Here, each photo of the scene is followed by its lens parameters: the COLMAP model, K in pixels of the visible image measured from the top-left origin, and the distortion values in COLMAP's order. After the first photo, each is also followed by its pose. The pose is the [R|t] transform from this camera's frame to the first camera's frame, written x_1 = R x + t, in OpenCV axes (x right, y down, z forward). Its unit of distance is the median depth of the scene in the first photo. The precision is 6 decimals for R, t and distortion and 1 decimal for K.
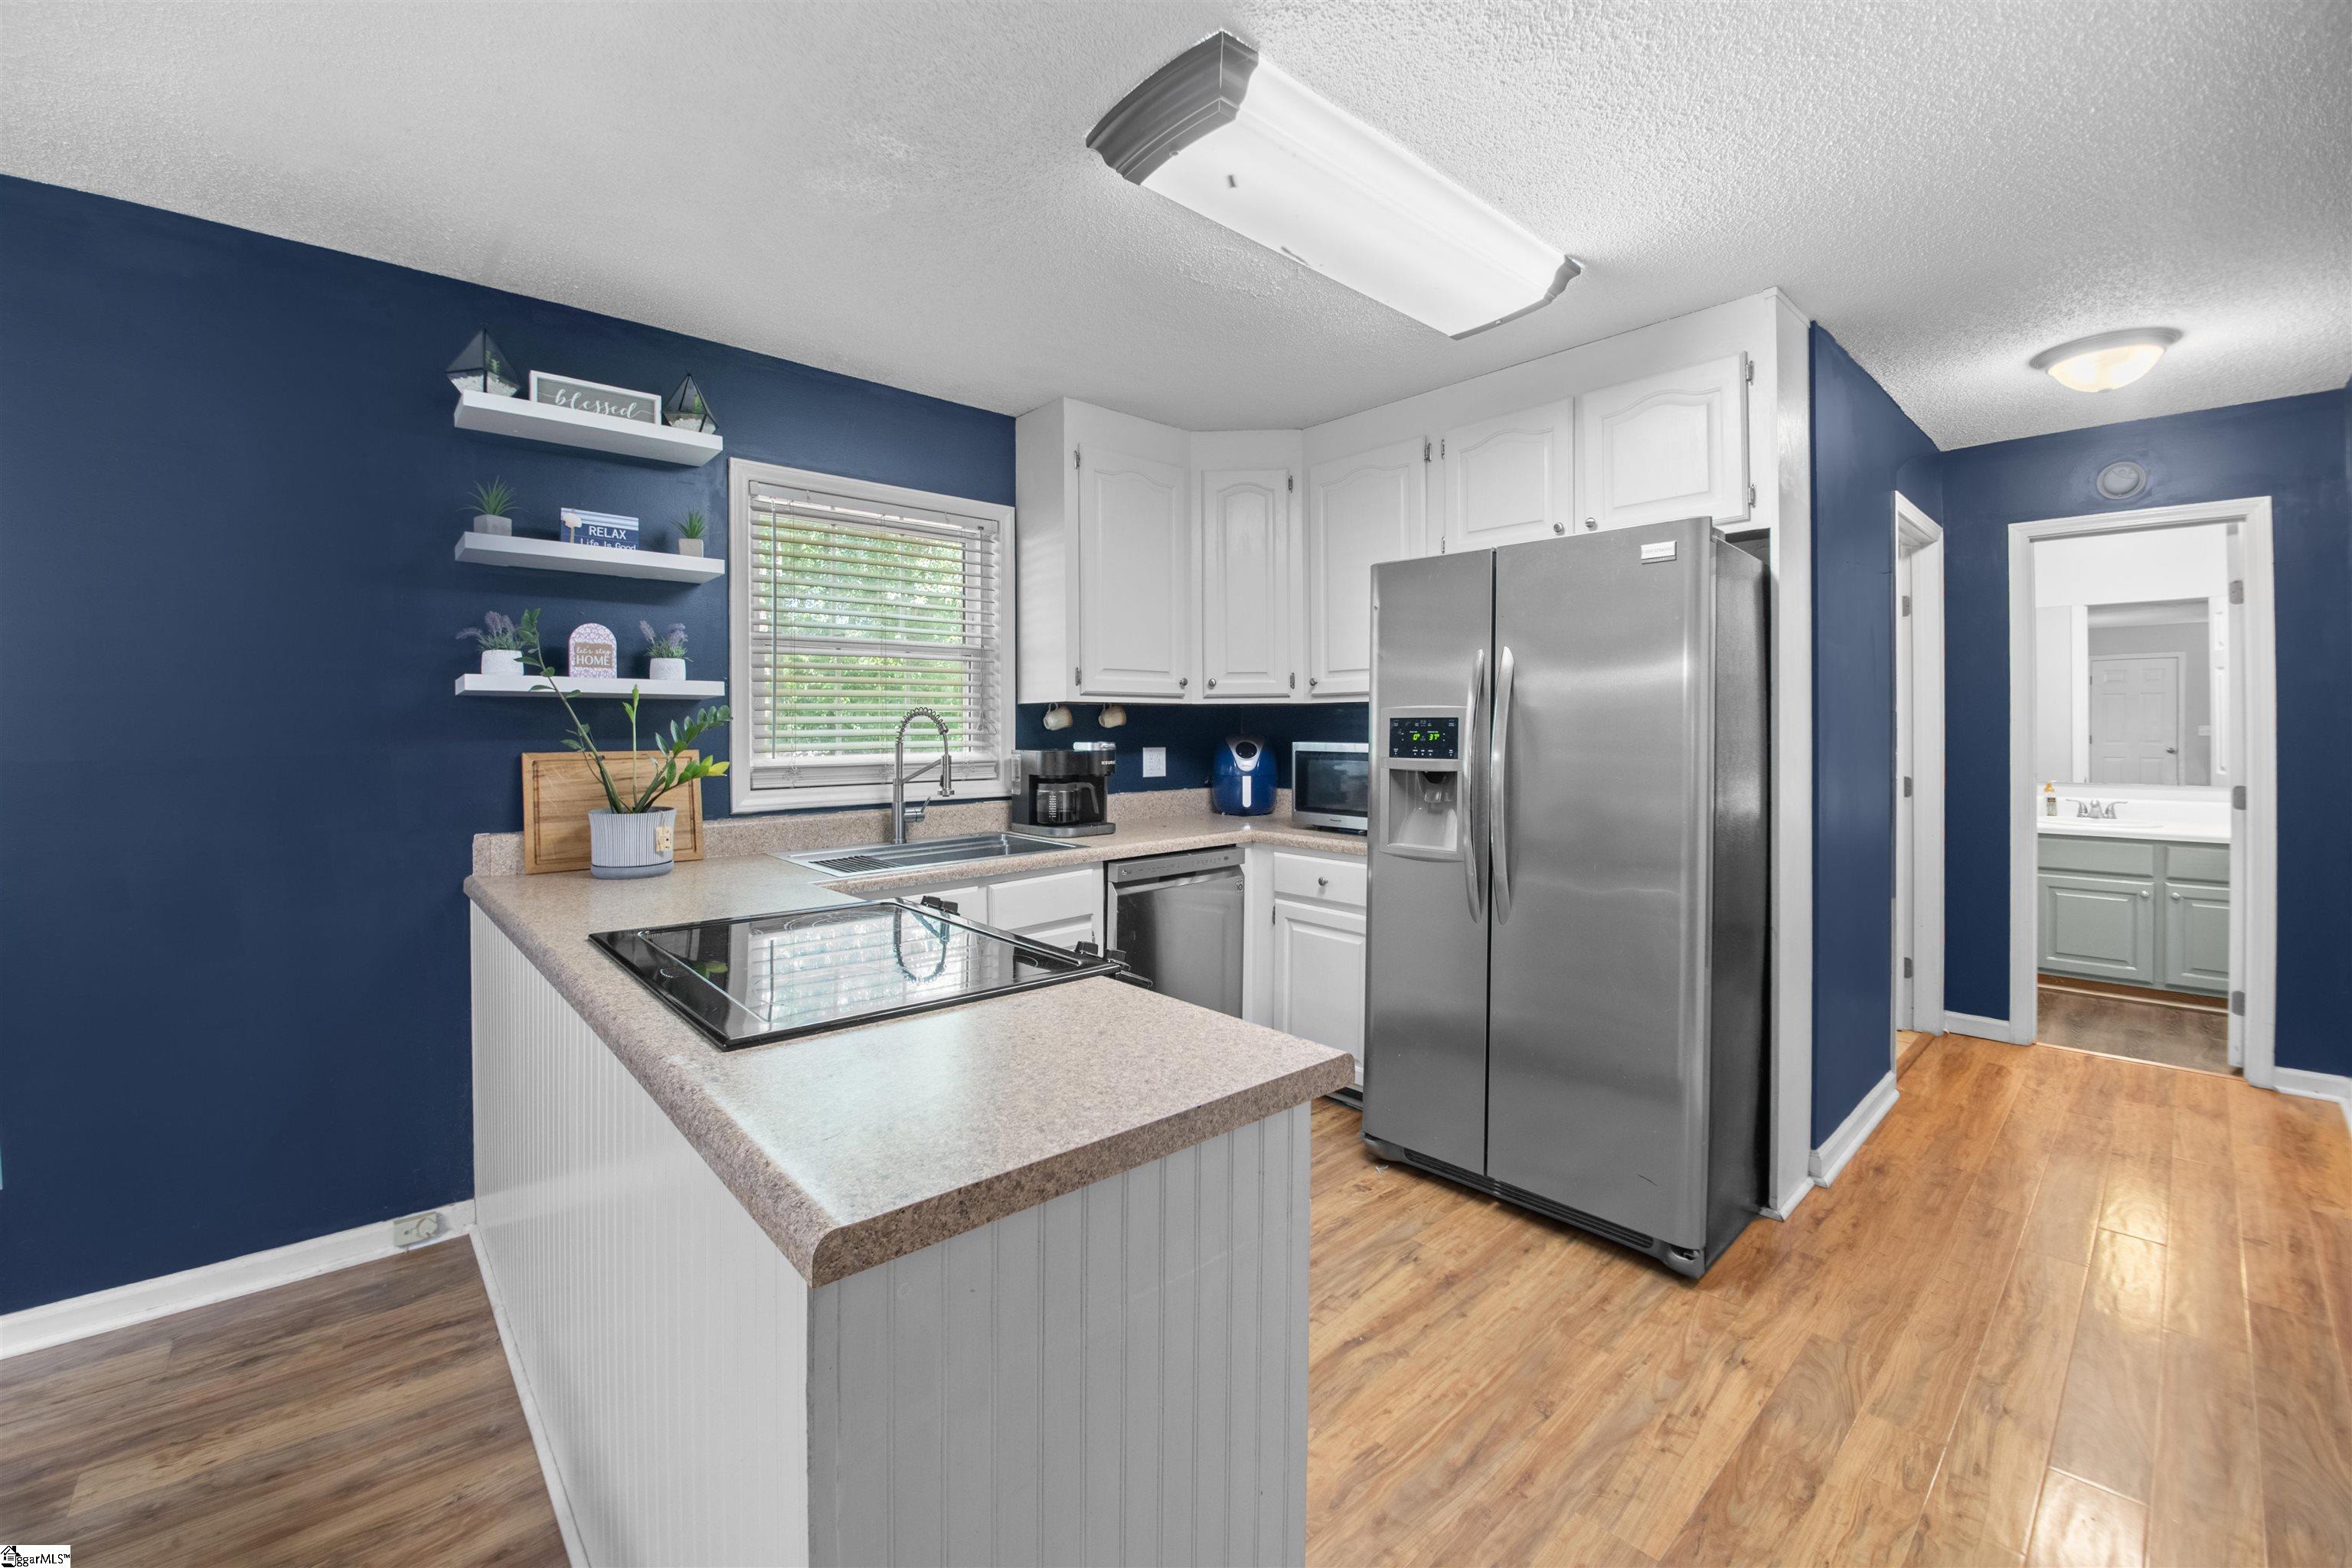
lens RADIAL K [[946.9, 0, 1144.1], [0, 946.9, 731.7], [0, 0, 1]] dist [-0.009764, -0.006019]
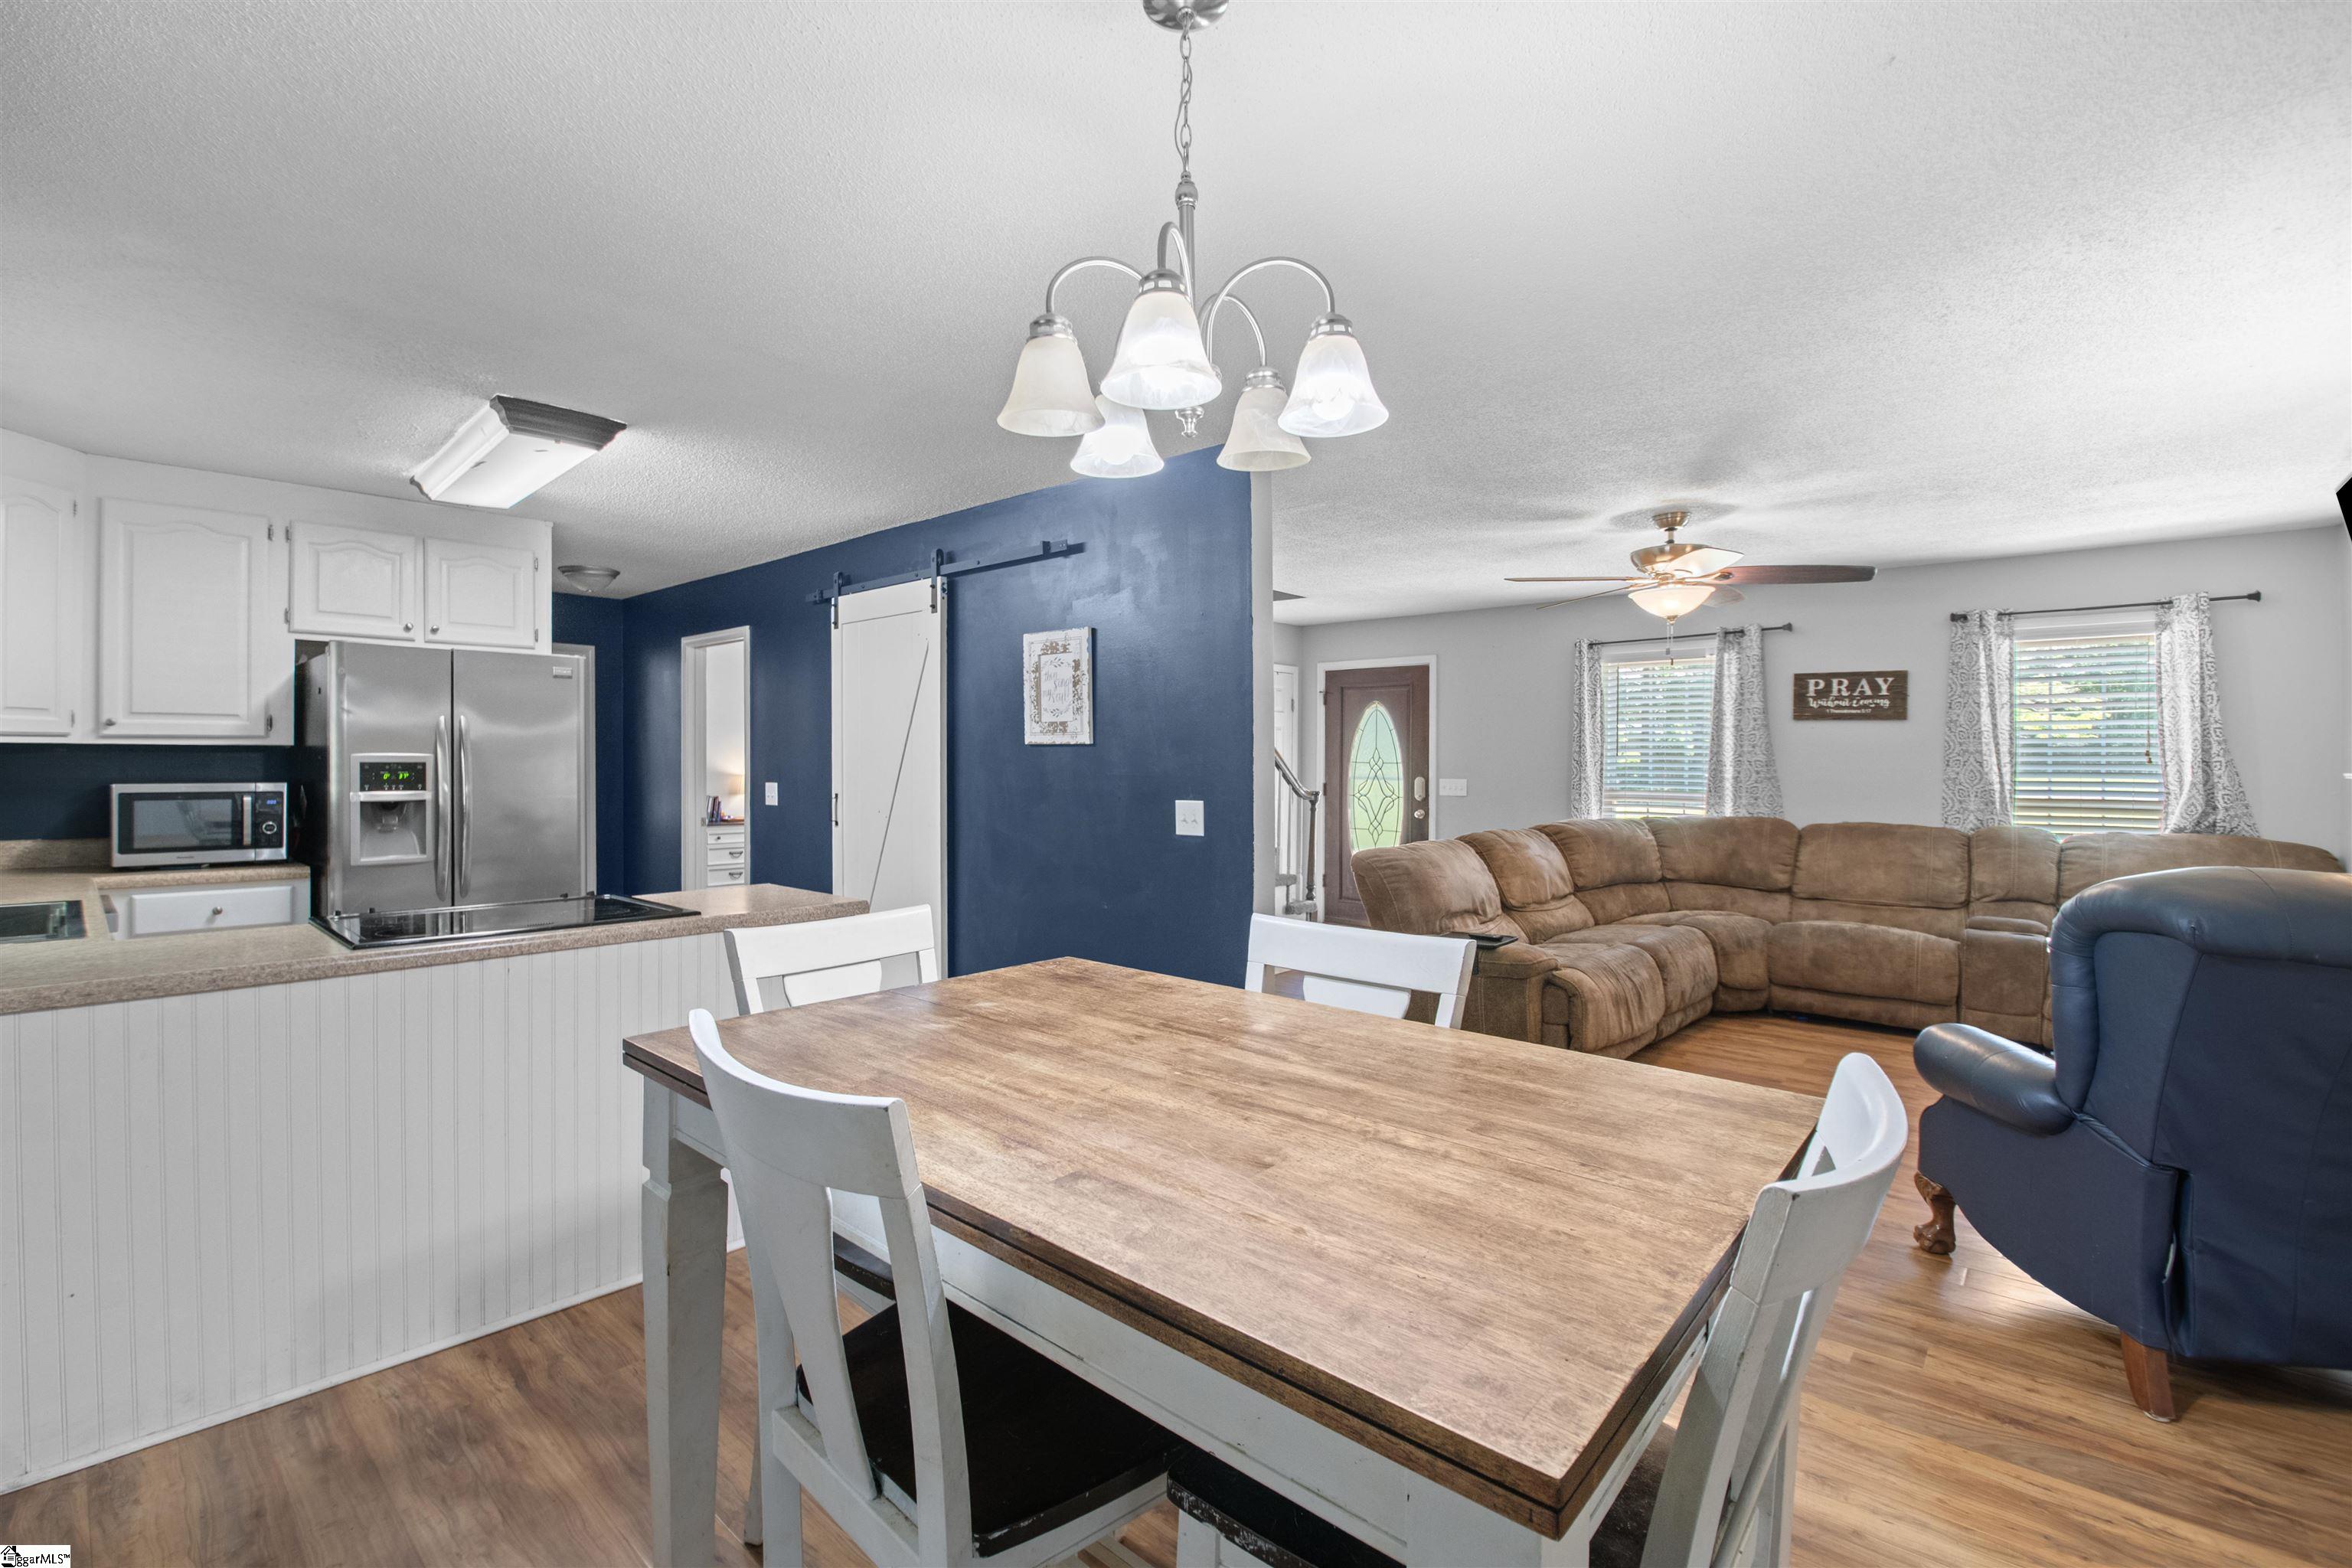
lens RADIAL K [[1034.8, 0, 1123.2], [0, 1034.8, 754.5], [0, 0, 1]] dist [0.001227, -0.016269]
pose [[-0.093430, 0.006010, 0.995608, -1.203688], [0.002001, 0.999981, -0.005848, -0.013652], [-0.995624, 0.001446, -0.093440, 0.081196]]
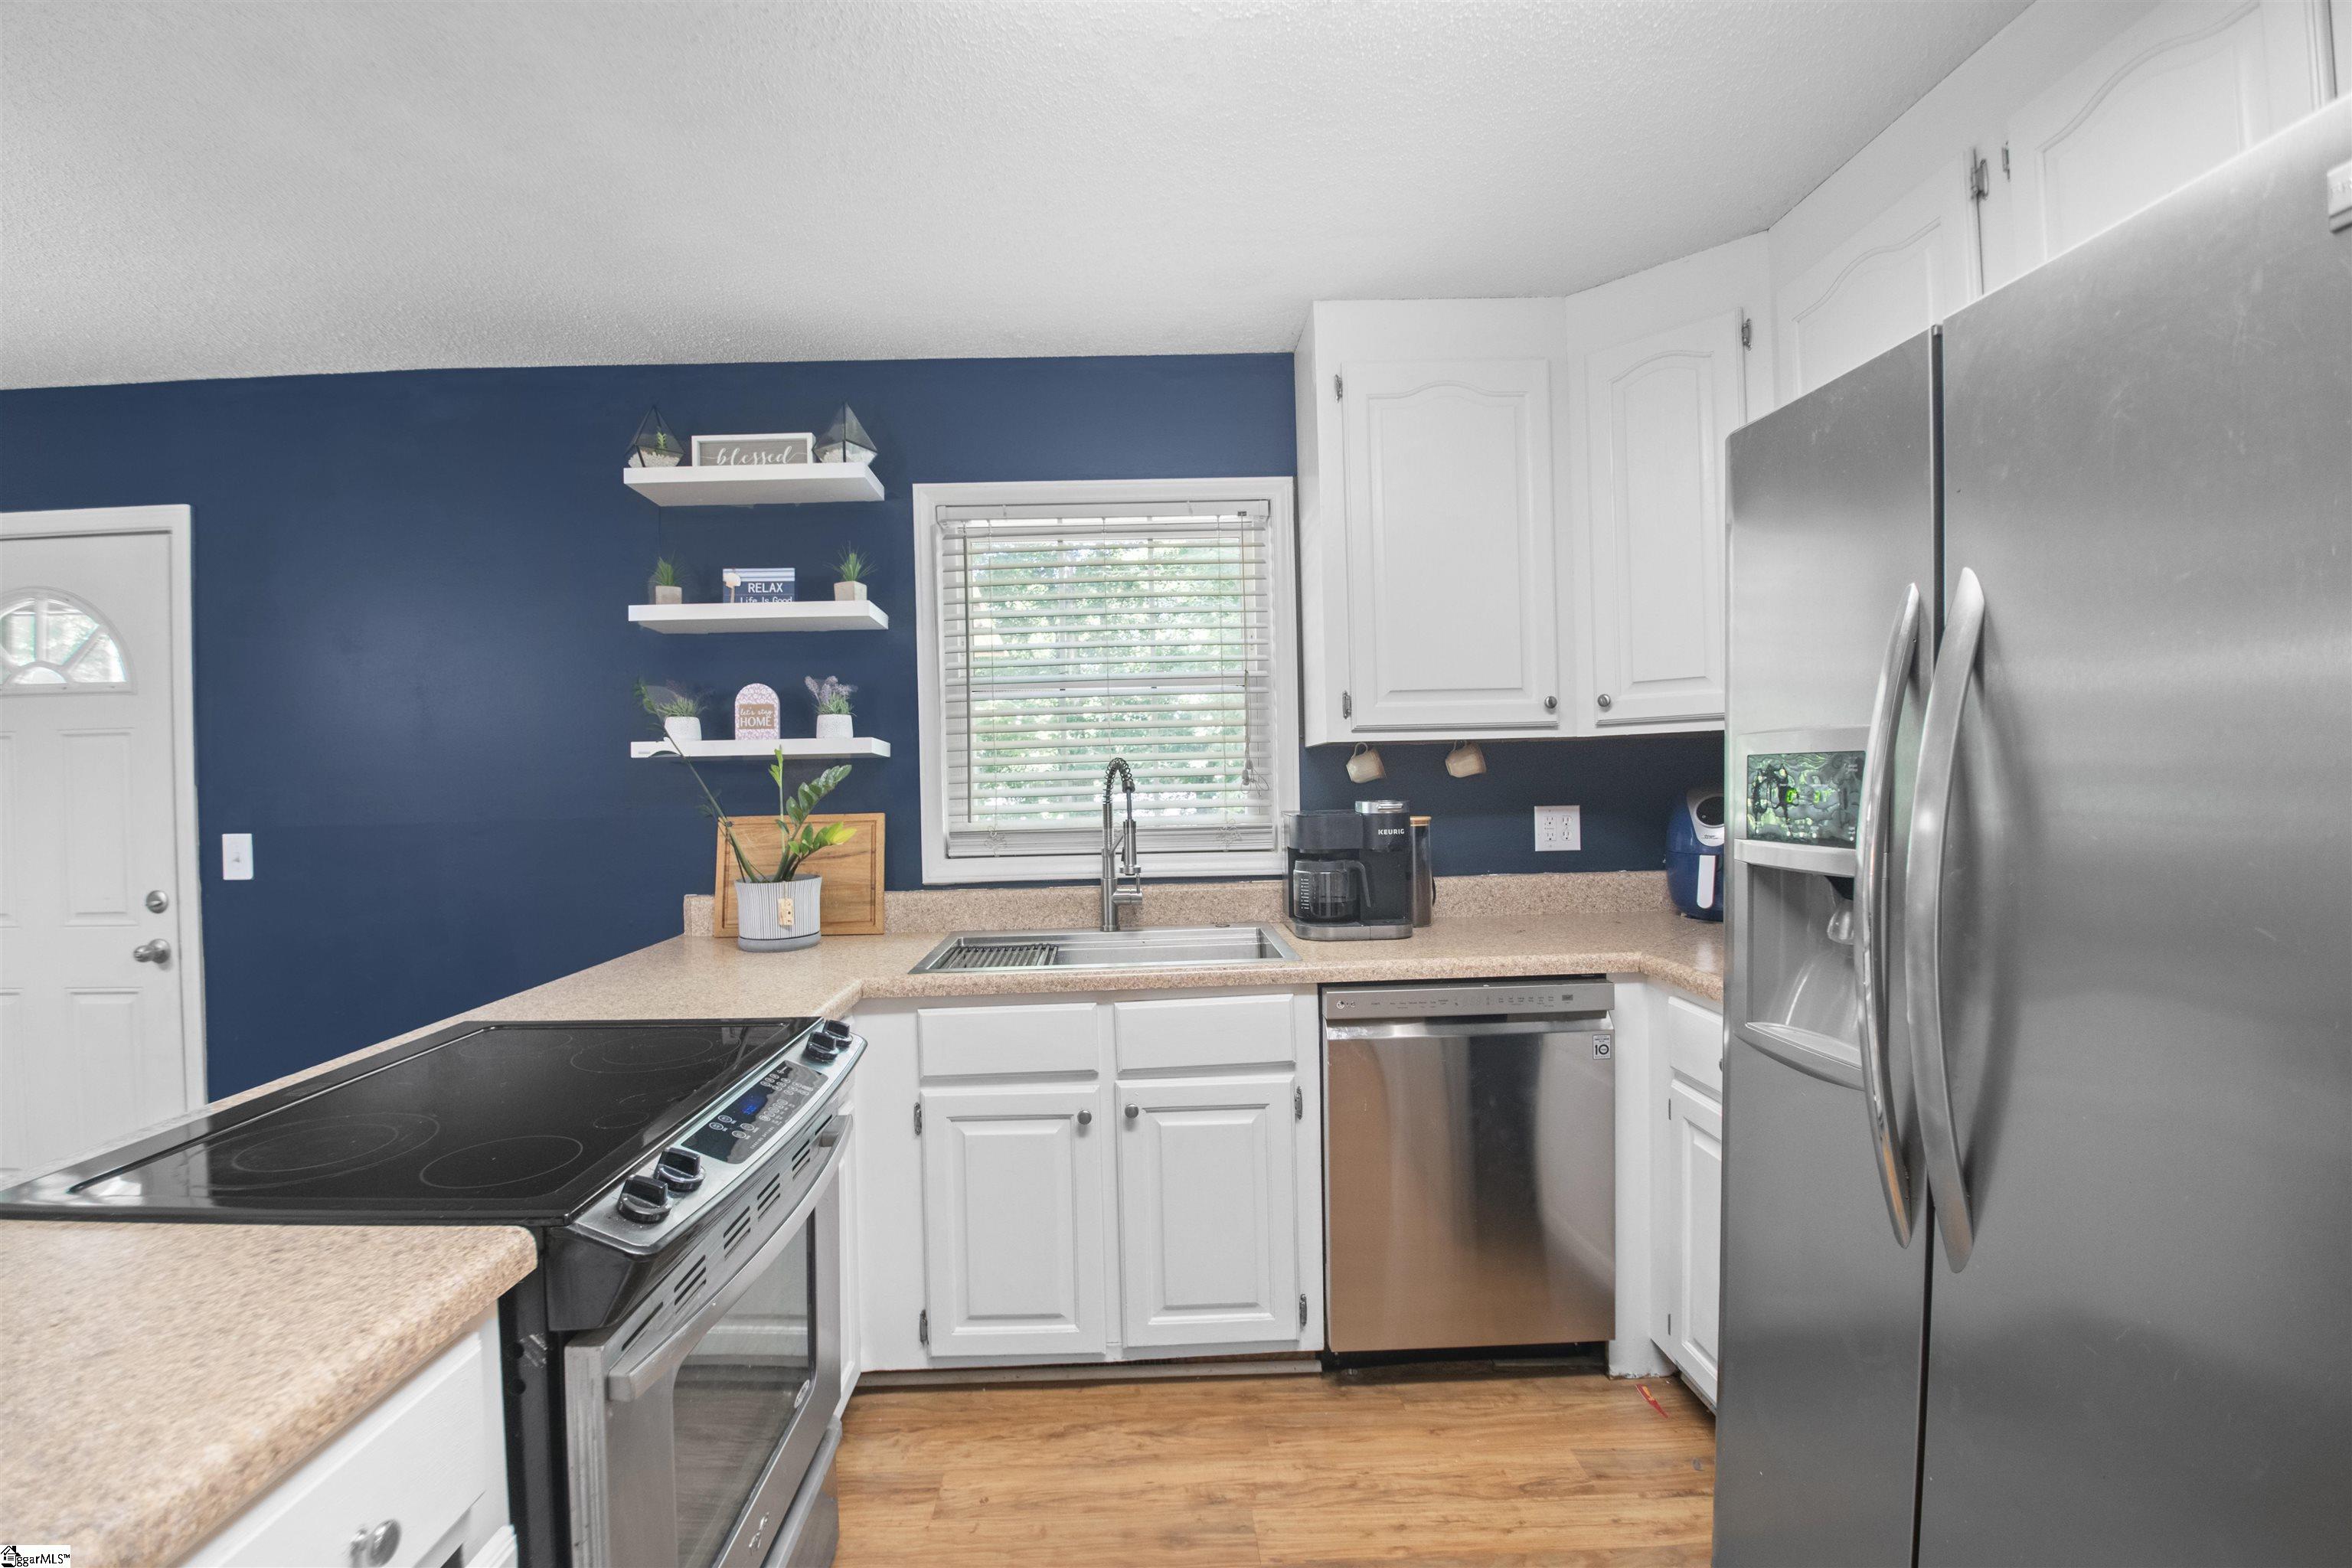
lens RADIAL K [[1013.9, 0, 1147.9], [0, 1013.9, 782.6], [0, 0, 1]] dist [-0.000210, -0.020217]
pose [[0.761465, -0.013151, -0.648072, 0.341781], [0.017870, 0.999840, 0.000709, -0.005917], [0.647960, -0.012121, 0.761578, 0.406394]]
